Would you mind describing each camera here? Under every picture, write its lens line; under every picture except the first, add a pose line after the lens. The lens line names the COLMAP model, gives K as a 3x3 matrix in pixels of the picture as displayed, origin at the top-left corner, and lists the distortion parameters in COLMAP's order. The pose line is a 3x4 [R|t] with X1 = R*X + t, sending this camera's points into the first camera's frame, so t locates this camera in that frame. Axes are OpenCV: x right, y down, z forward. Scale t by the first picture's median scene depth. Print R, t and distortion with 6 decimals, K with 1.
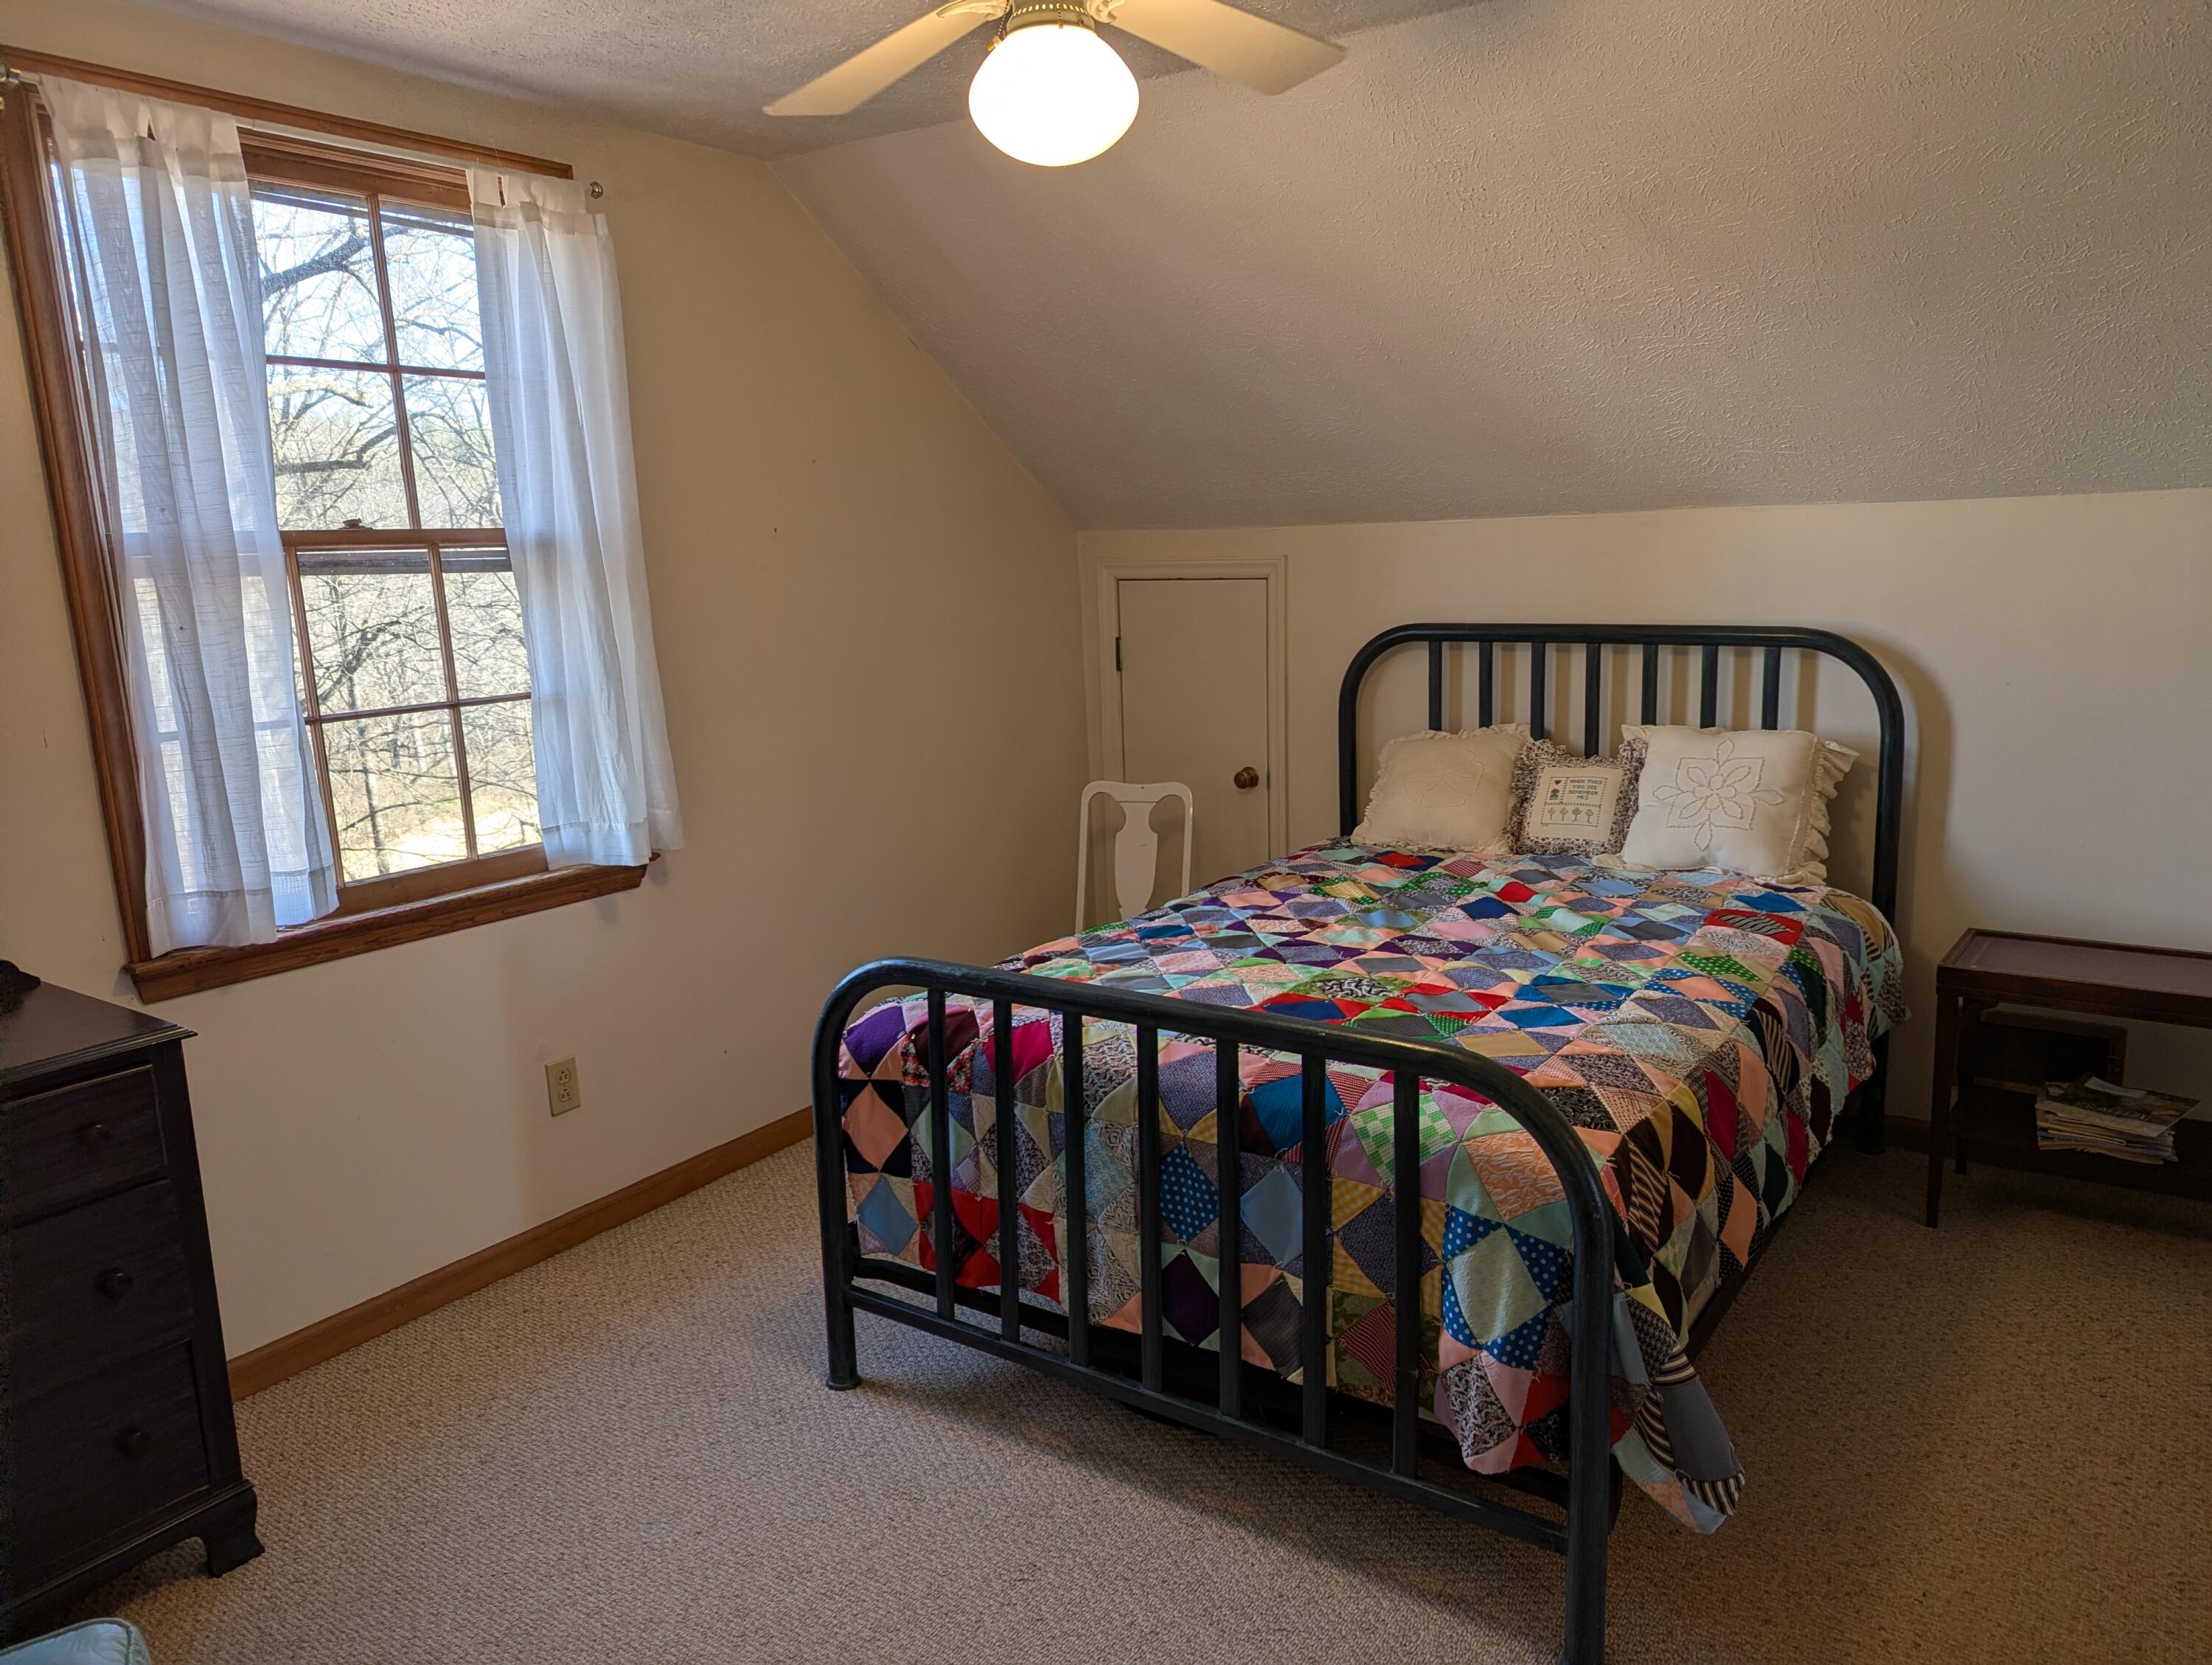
lens RADIAL K [[1572.8, 0, 1131.5], [0, 1572.8, 847.8], [0, 0, 1]] dist [0.078457, -0.059487]
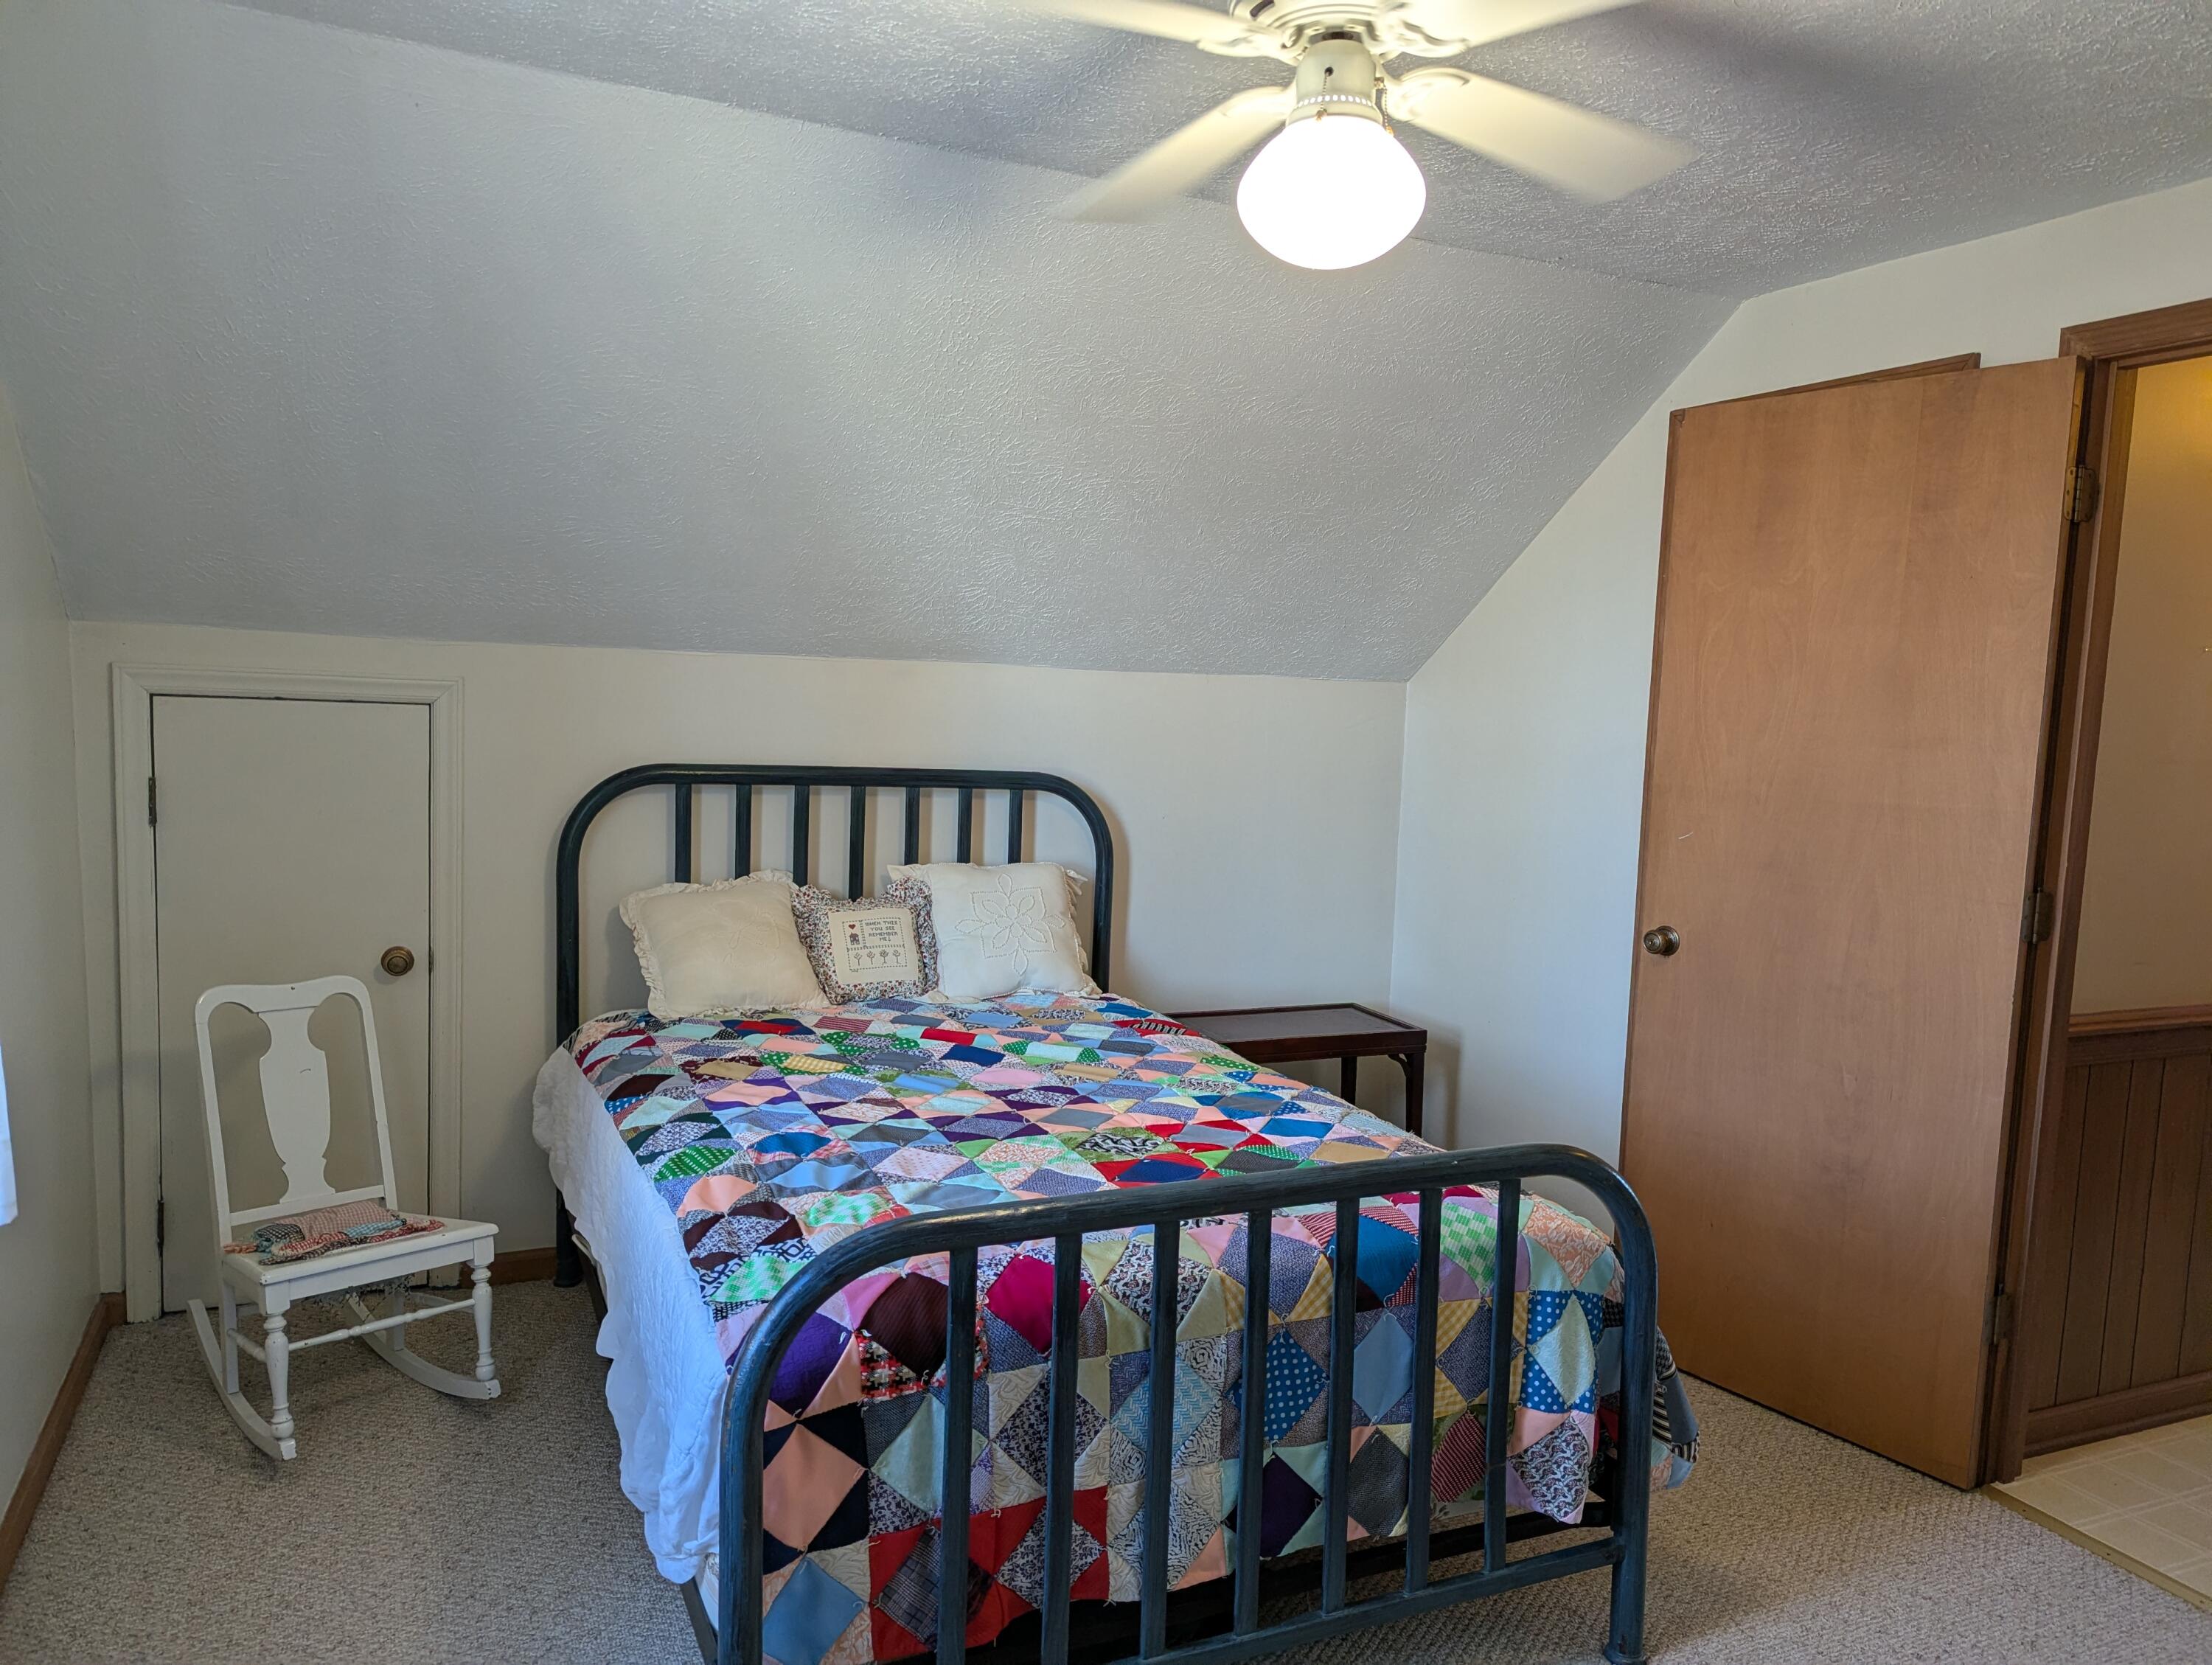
lens RADIAL K [[1572.8, 0, 1131.5], [0, 1572.8, 847.8], [0, 0, 1]] dist [0.078457, -0.059487]
pose [[0.503488, -0.040085, 0.863072, -0.642470], [0.115297, 0.993106, -0.021136, -0.065359], [-0.856275, 0.110151, 0.504639, 0.472012]]
